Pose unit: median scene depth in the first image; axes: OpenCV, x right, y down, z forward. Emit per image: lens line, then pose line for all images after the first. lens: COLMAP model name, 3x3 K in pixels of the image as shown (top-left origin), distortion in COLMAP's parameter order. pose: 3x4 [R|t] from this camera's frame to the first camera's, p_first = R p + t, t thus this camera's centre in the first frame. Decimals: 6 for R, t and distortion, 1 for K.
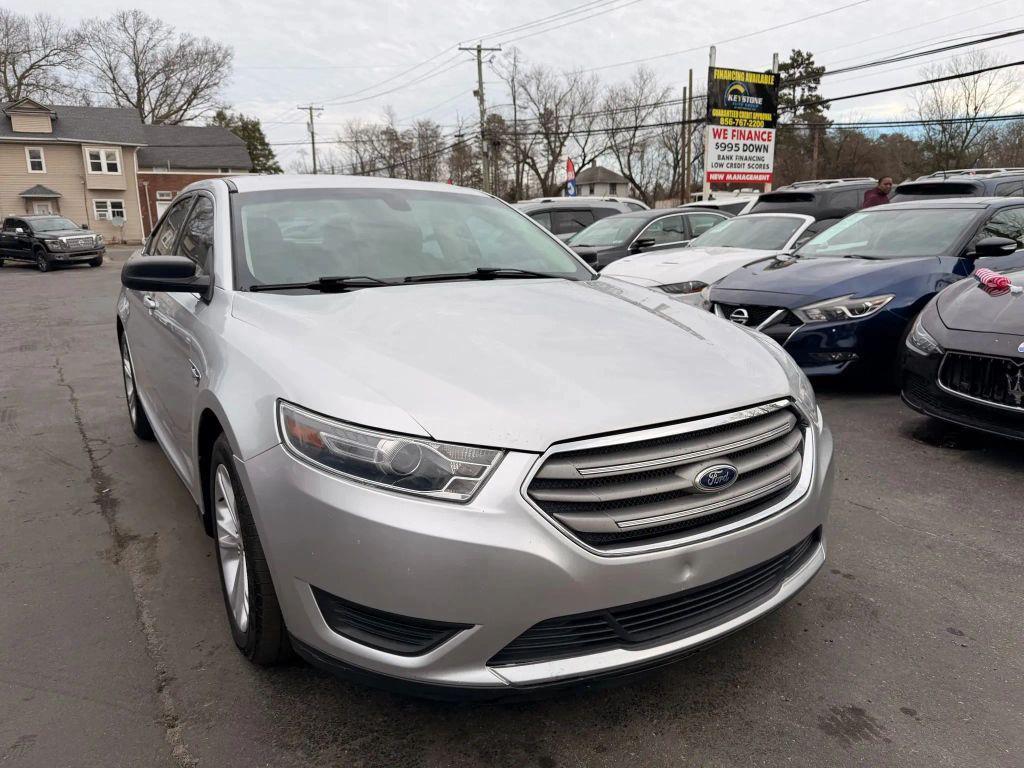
lens RADIAL K [[731.7, 0, 507.9], [0, 731.7, 387.4], [0, 0, 1]] dist [-0.009861, 0.000829]
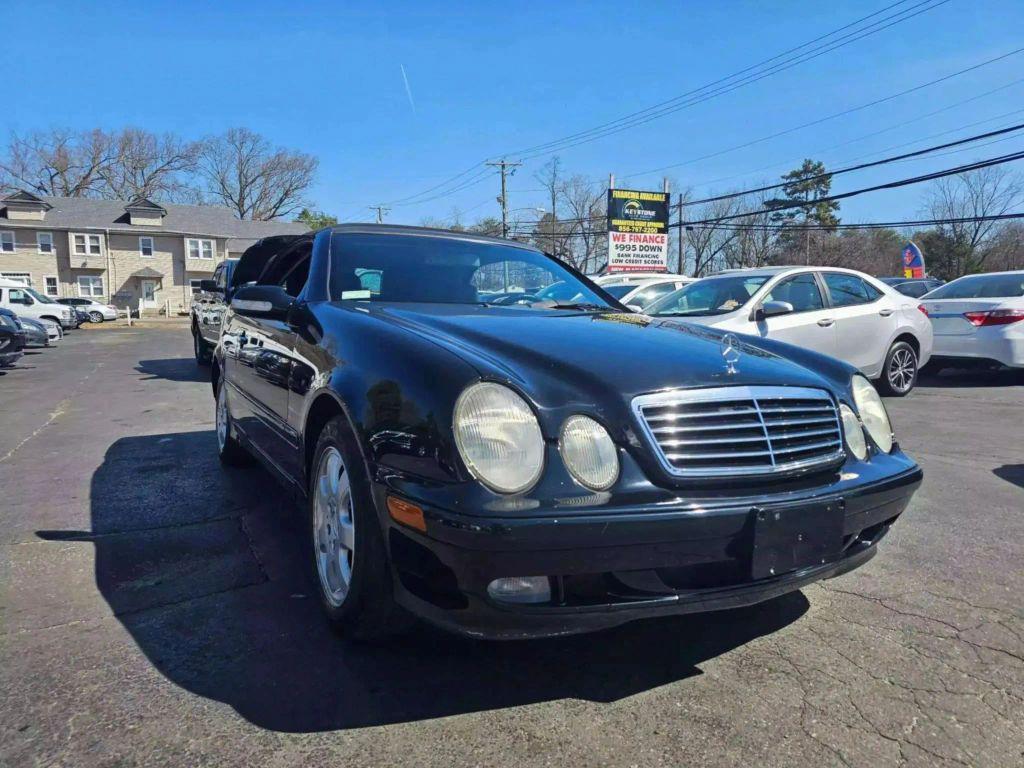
lens RADIAL K [[683.5, 0, 518.2], [0, 683.5, 389.5], [0, 0, 1]] dist [0.023809, -0.018409]
pose [[0.996244, 0.027152, -0.082226, 0.051639], [-0.035378, 0.994328, -0.100299, 0.013296], [0.079036, 0.102831, 0.991554, -0.050741]]
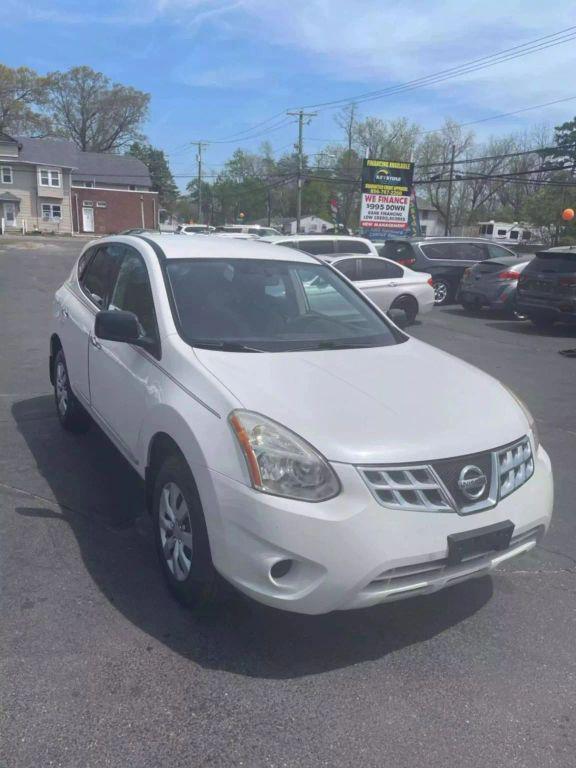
lens RADIAL K [[583.2, 0, 283.4], [0, 583.2, 386.0], [0, 0, 1]] dist [0.050687, -0.071714]
pose [[0.986873, 0.096719, -0.129333, 0.073317], [-0.091858, 0.994841, 0.043048, 0.010158], [0.132829, -0.030603, 0.990666, -0.089894]]
